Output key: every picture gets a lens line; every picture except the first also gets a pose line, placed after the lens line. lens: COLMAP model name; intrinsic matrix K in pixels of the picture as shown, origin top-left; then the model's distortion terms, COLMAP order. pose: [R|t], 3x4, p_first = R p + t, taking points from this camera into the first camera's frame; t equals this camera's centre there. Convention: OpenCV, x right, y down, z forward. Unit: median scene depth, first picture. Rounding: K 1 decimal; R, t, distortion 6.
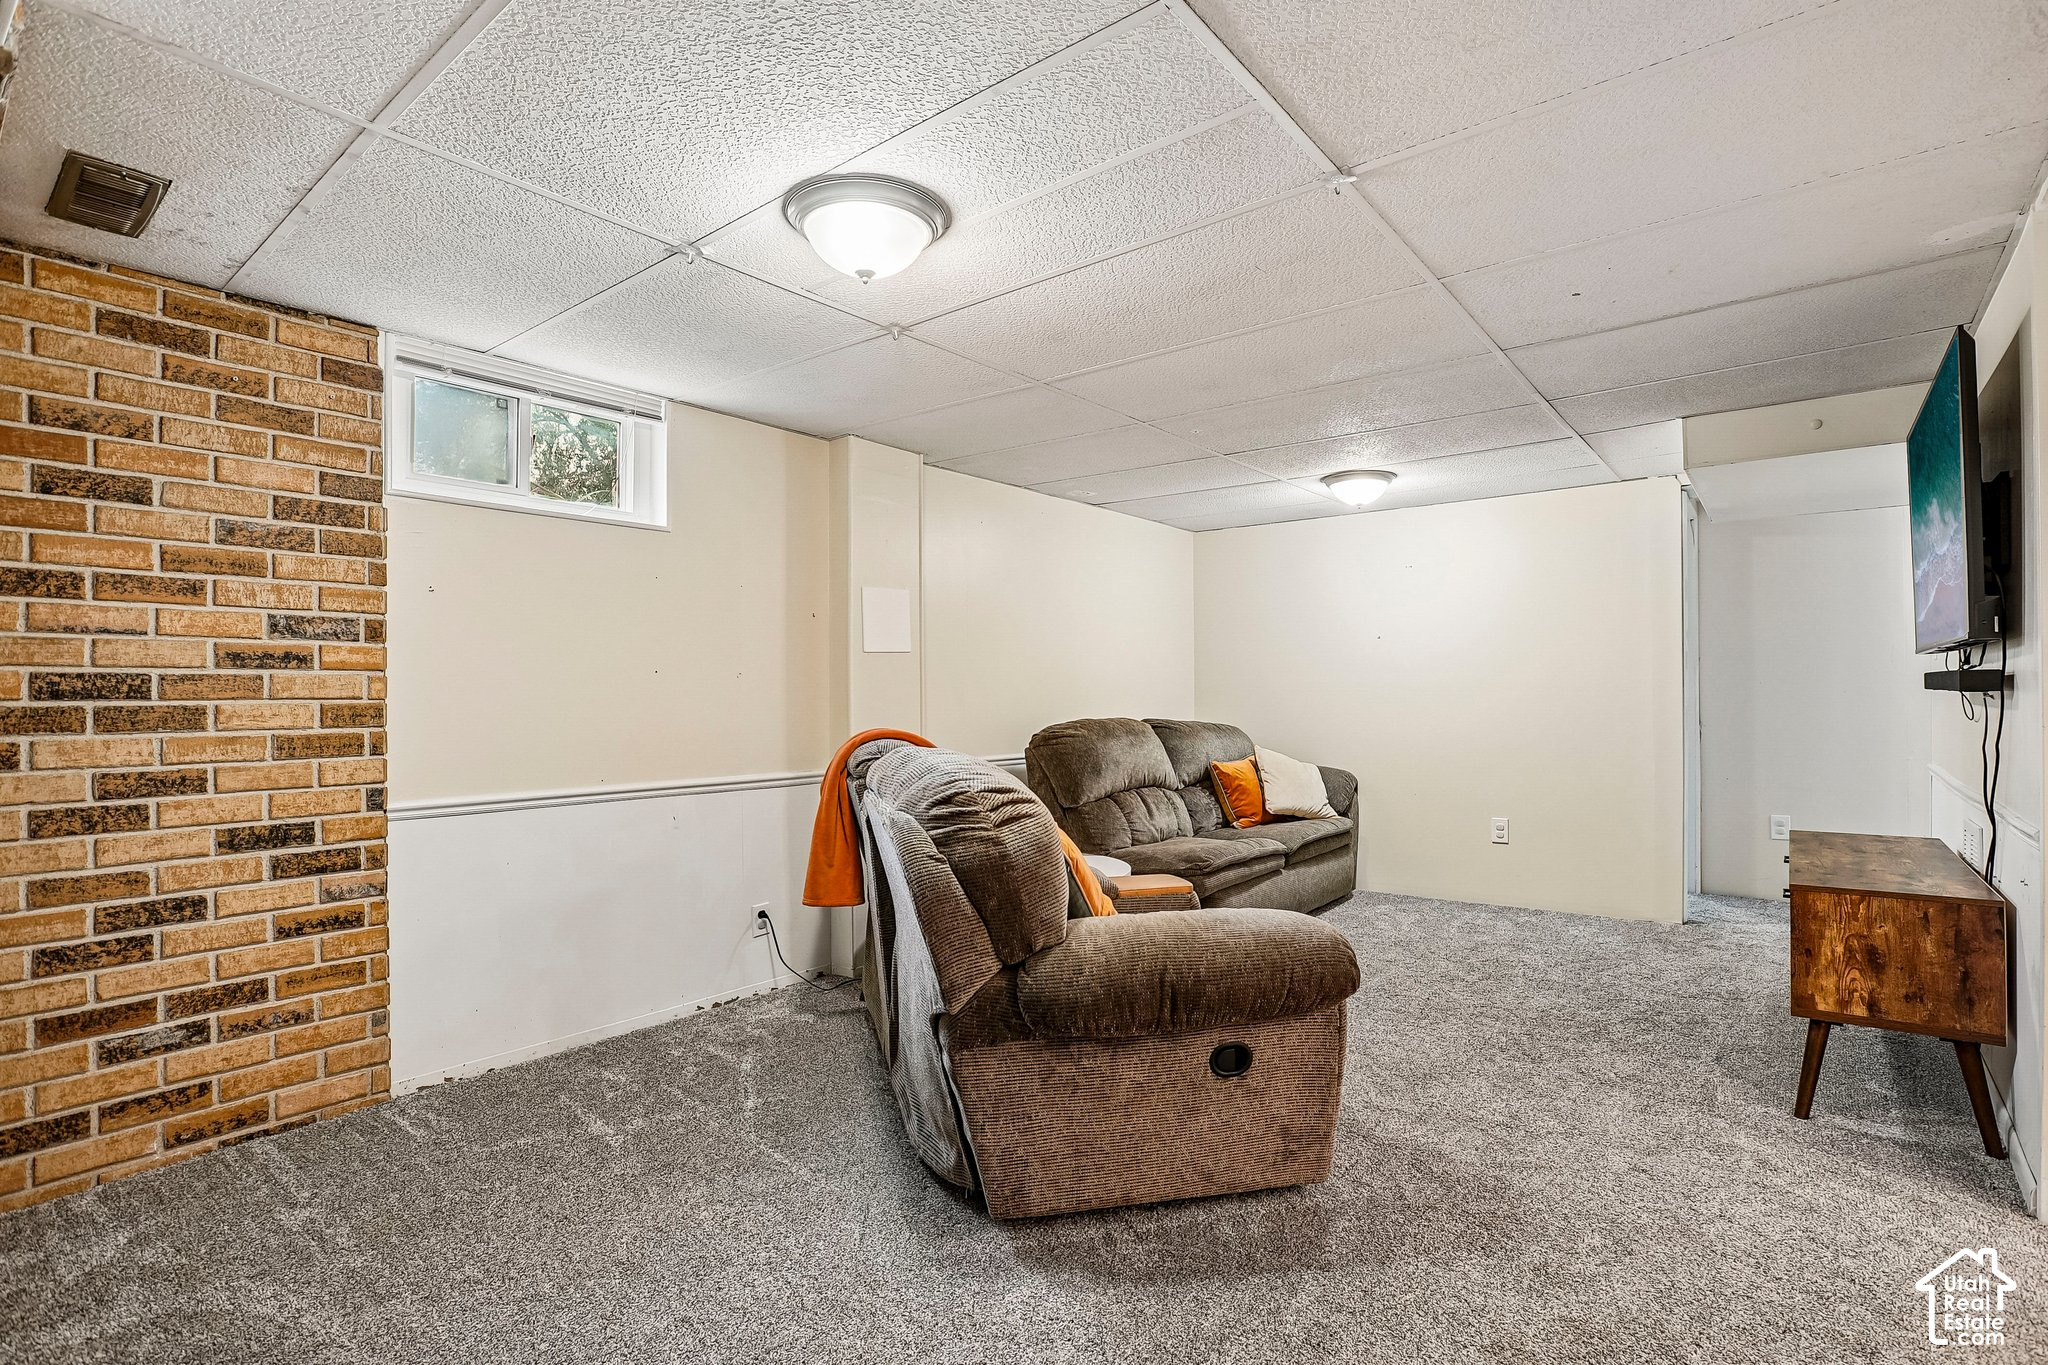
lens RADIAL K [[976.6, 0, 1050.4], [0, 976.6, 692.6], [0, 0, 1]] dist [-0.052531, 0.017523]
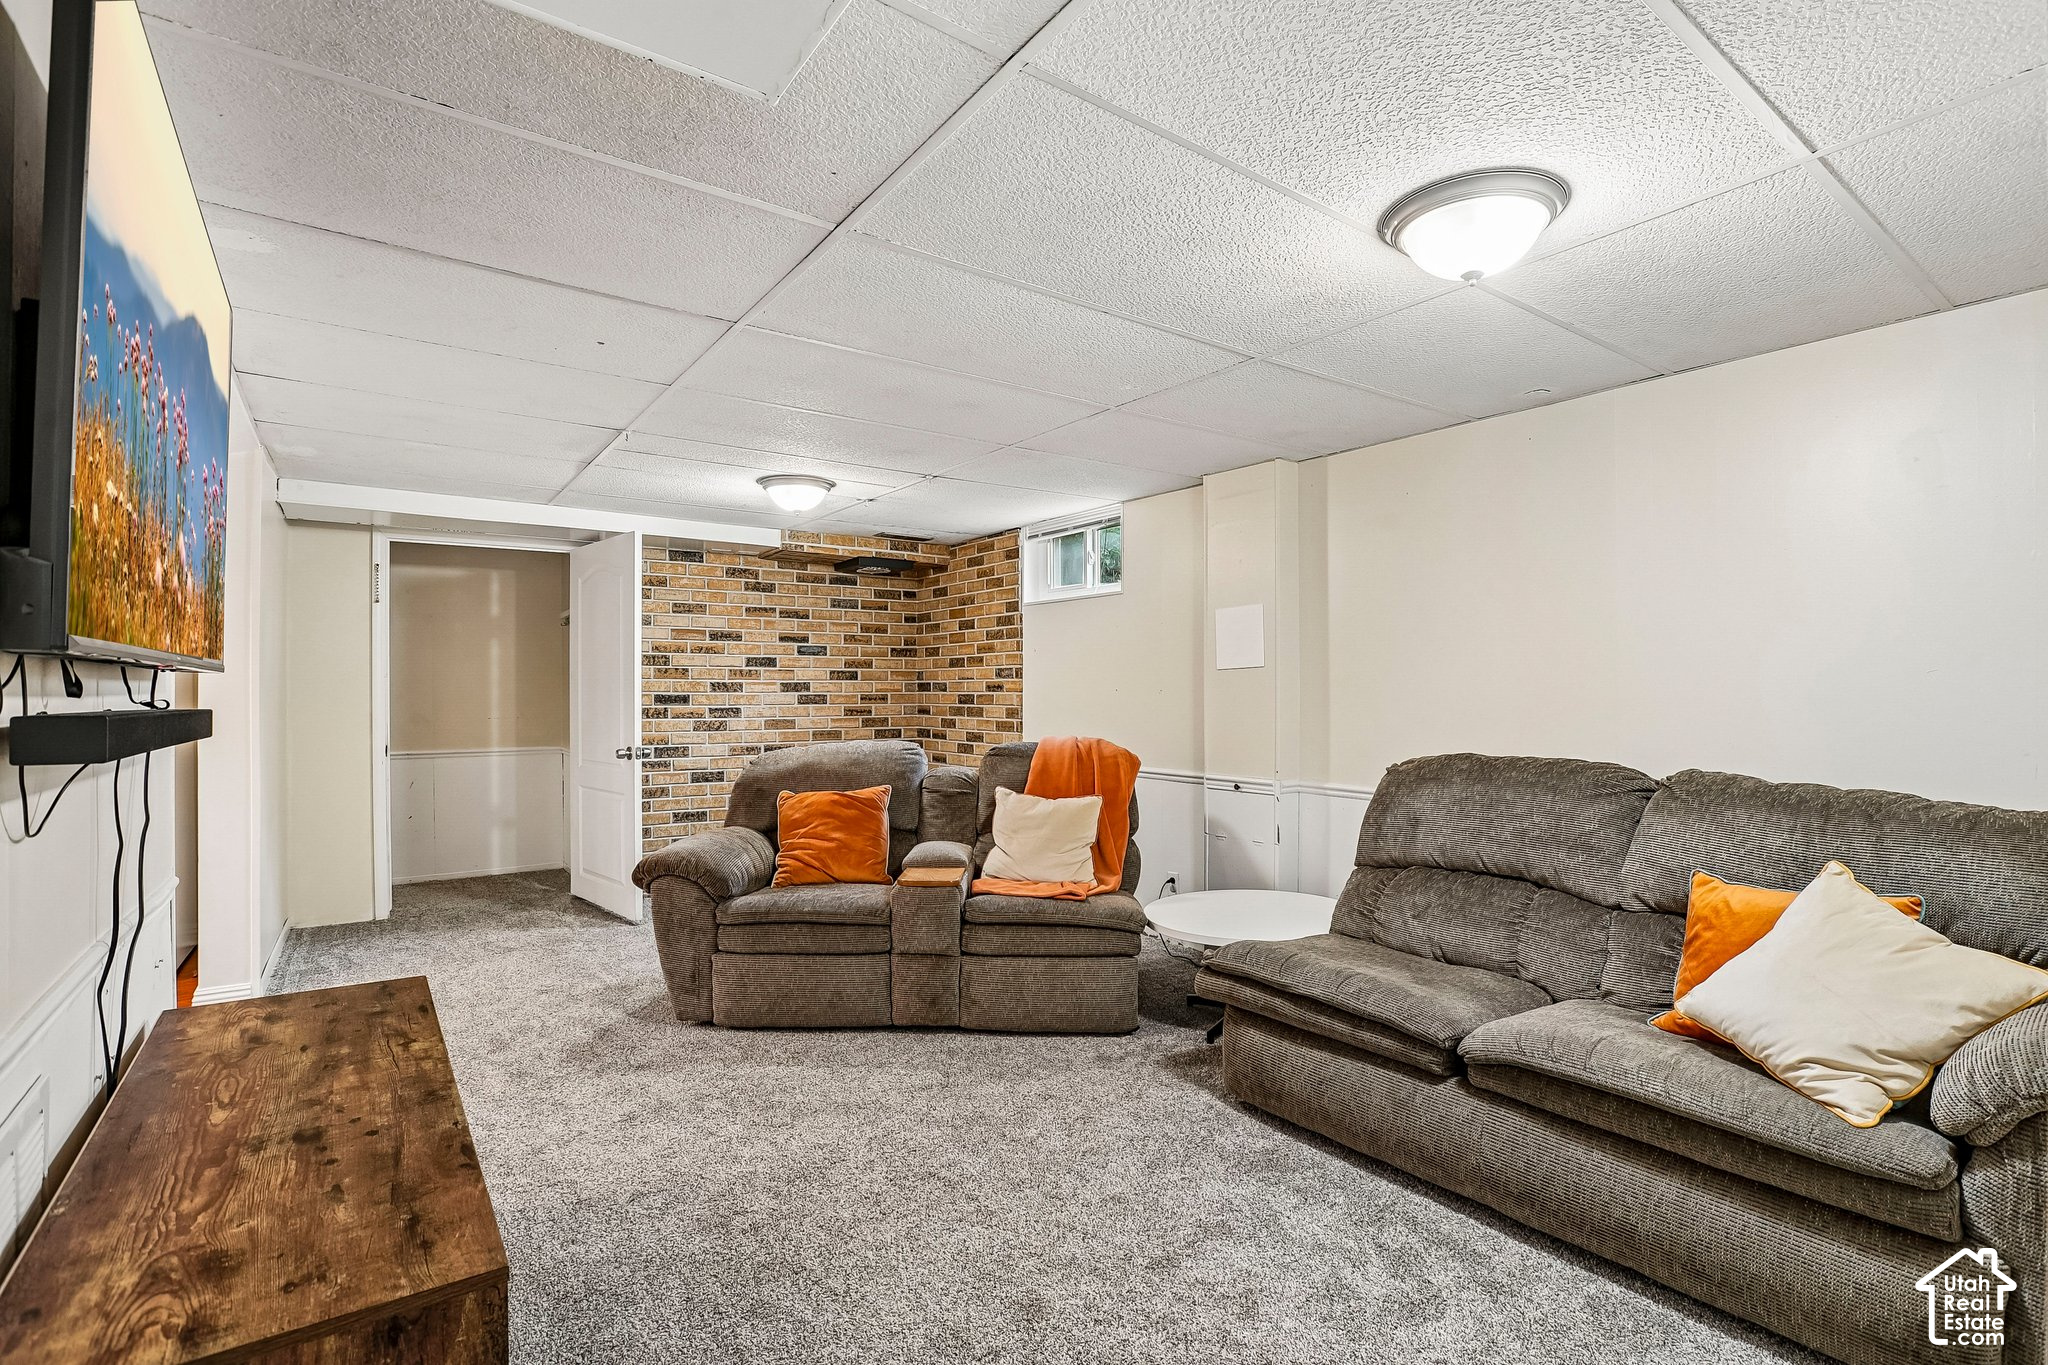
lens RADIAL K [[963.8, 0, 1036.7], [0, 963.8, 693.2], [0, 0, 1]] dist [-0.057449, 0.025475]
pose [[-0.275760, 0.007055, -0.961201, 1.385834], [0.003660, 0.999974, 0.006289, -0.035038], [0.961219, -0.001784, -0.275779, 1.709047]]
